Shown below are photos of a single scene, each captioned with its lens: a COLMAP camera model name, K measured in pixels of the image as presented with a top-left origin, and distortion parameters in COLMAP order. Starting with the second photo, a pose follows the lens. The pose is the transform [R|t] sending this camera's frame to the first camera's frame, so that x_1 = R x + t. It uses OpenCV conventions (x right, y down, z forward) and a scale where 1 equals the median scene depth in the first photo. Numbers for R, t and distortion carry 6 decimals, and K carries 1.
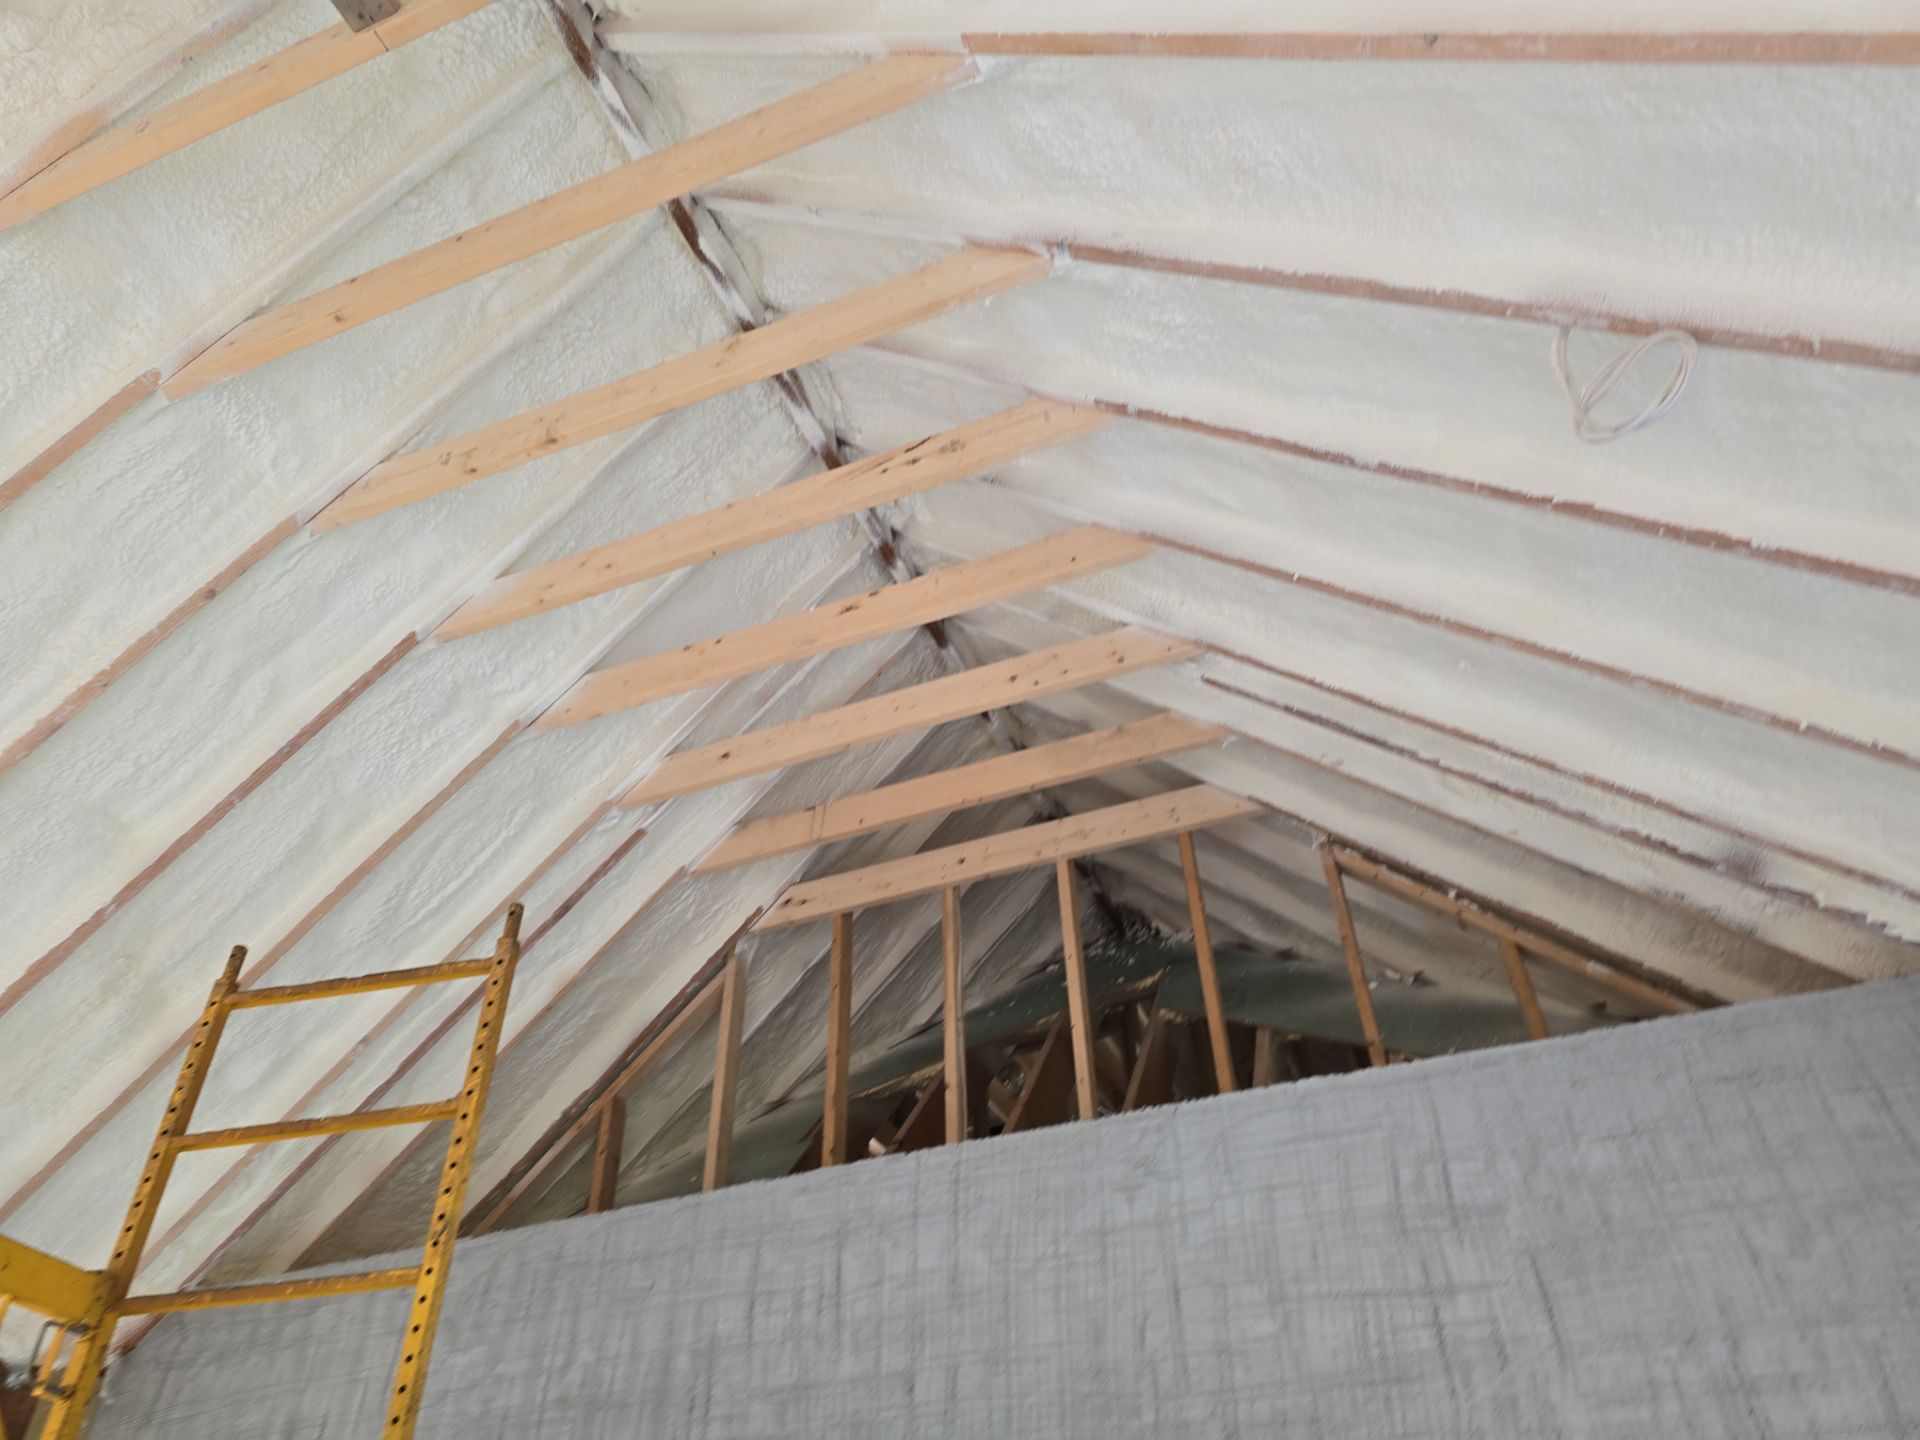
lens RADIAL K [[1278.7, 0, 982.4], [0, 1278.7, 722.6], [0, 0, 1]] dist [0.081545, -0.083797]
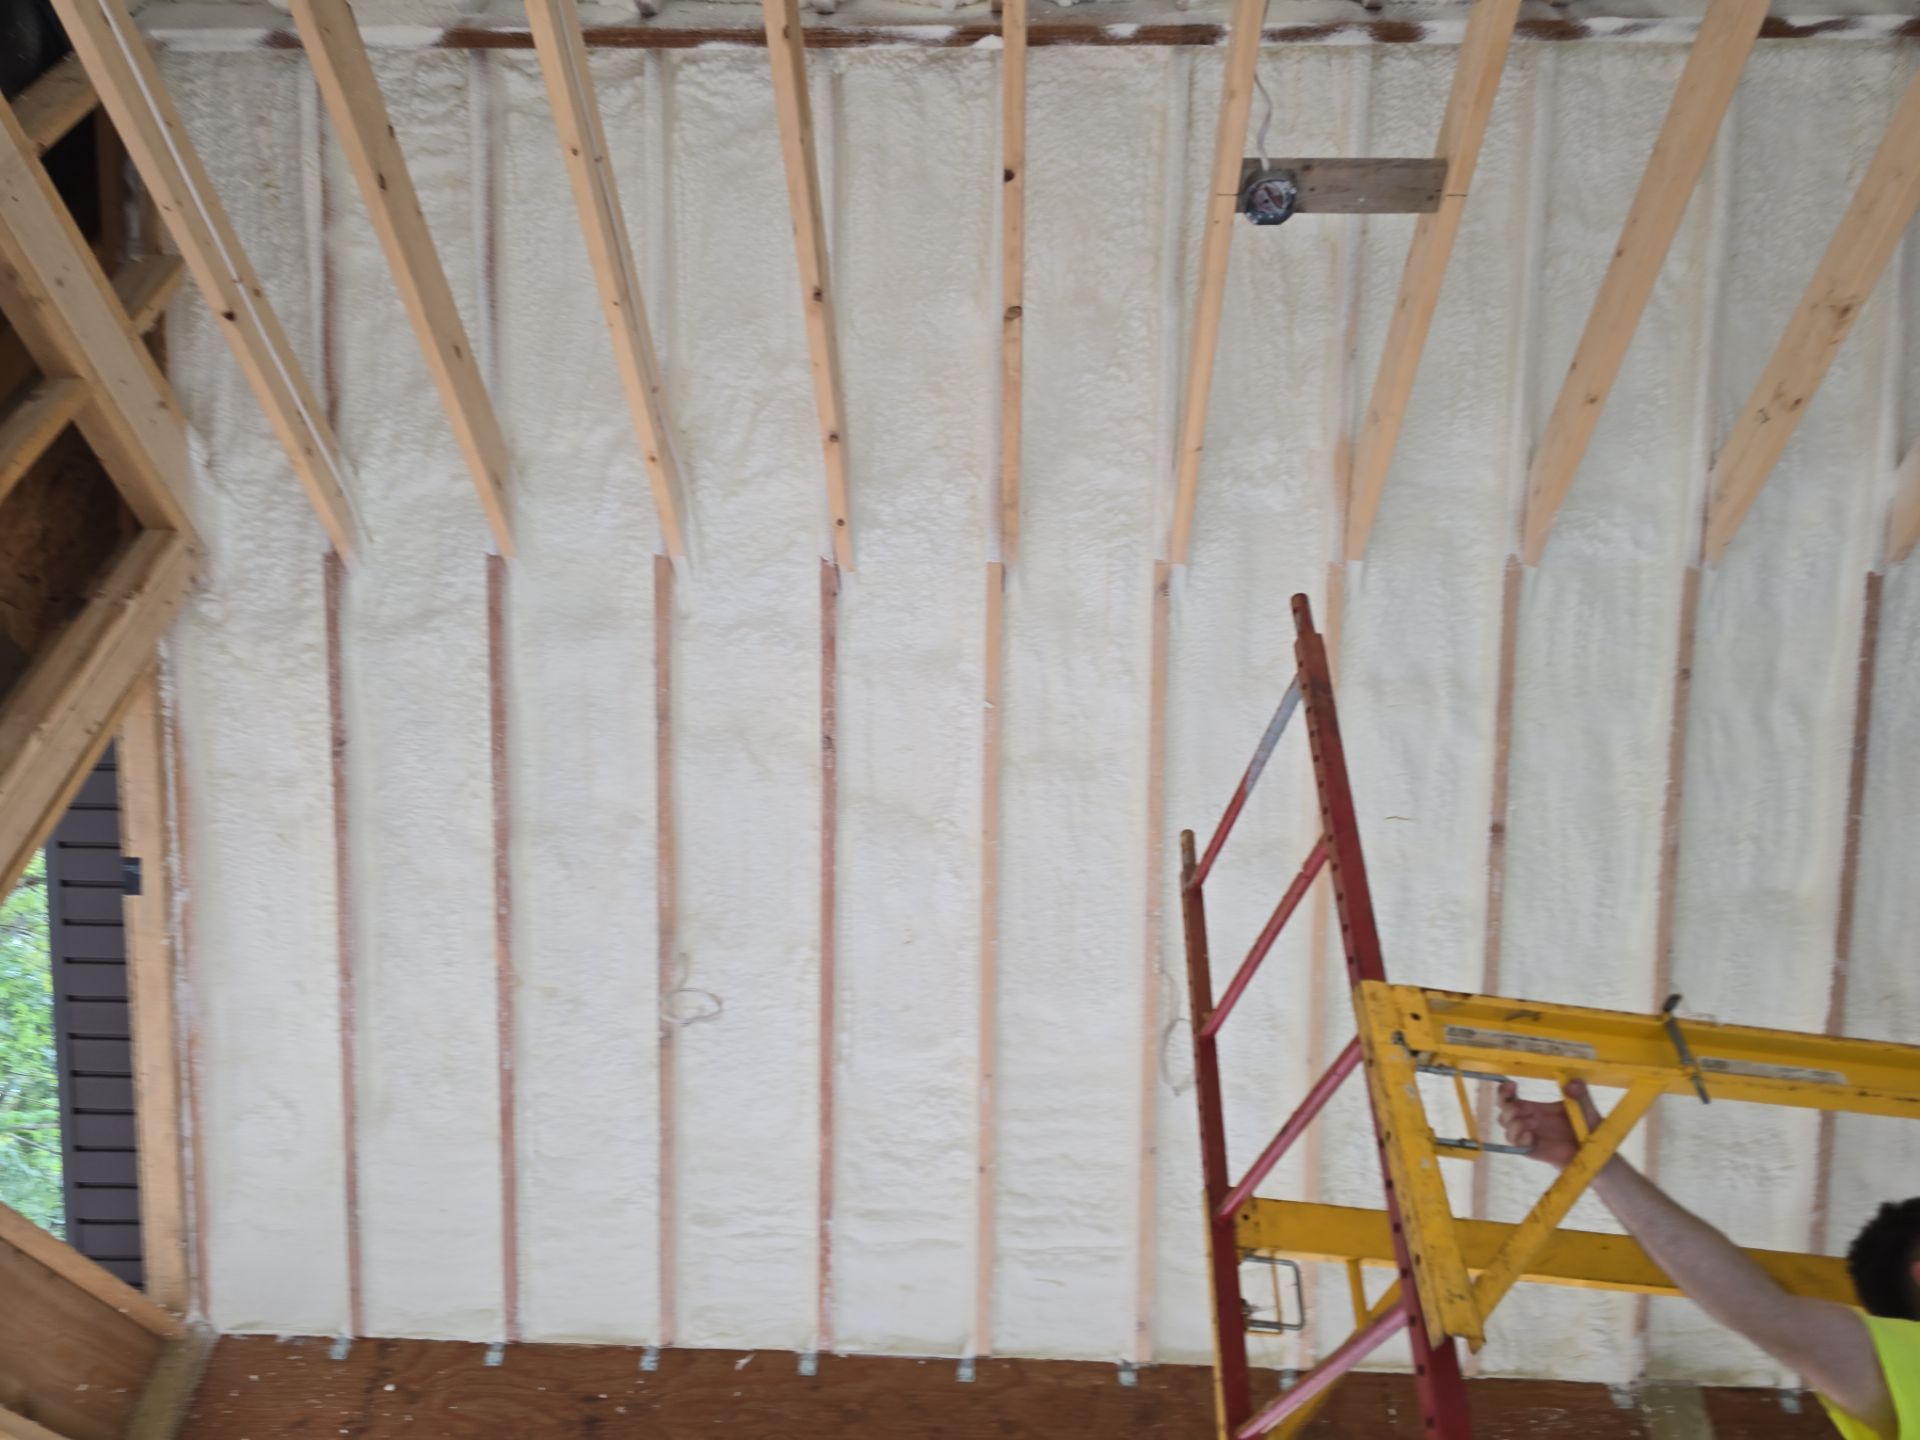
lens RADIAL K [[1282.8, 0, 978.5], [0, 1282.8, 720.0], [0, 0, 1]] dist [0.068364, -0.067467]
pose [[0.337291, -0.585455, -0.737209, -0.032737], [0.556837, 0.755490, -0.345206, -0.024198], [0.759057, -0.294071, 0.580823, -0.045931]]
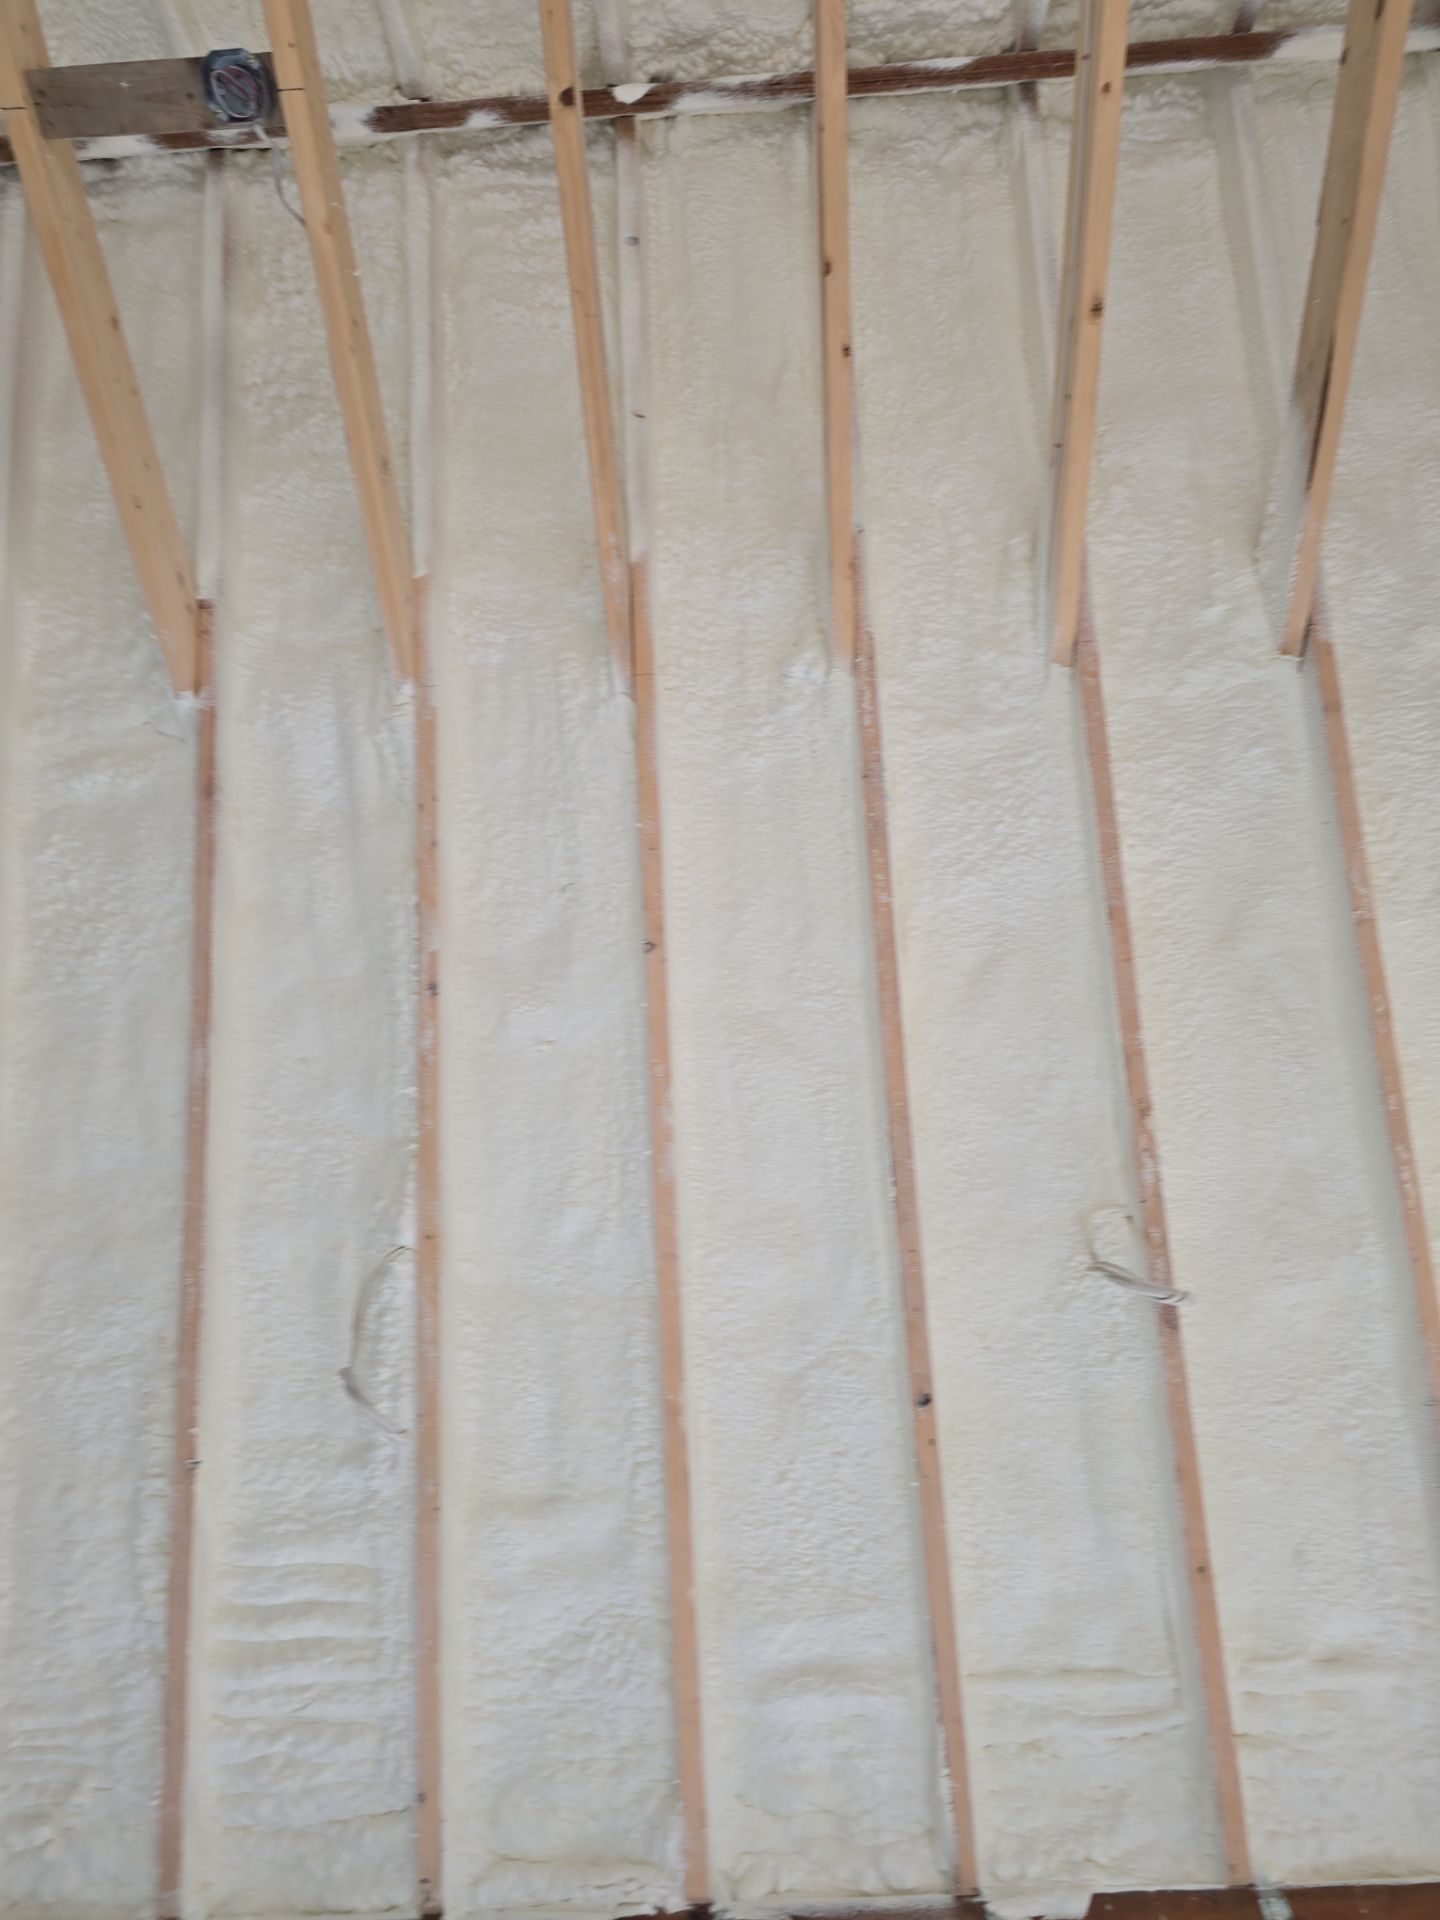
lens RADIAL K [[1294.4, 0, 720.4], [0, 1294.4, 966.9], [0, 0, 1]] dist [0.058709, -0.054689]
pose [[-0.299313, 0.837029, 0.458033, -0.344905], [-0.597150, 0.210079, -0.774131, 0.004635], [-0.744193, -0.505221, 0.436953, -0.031184]]
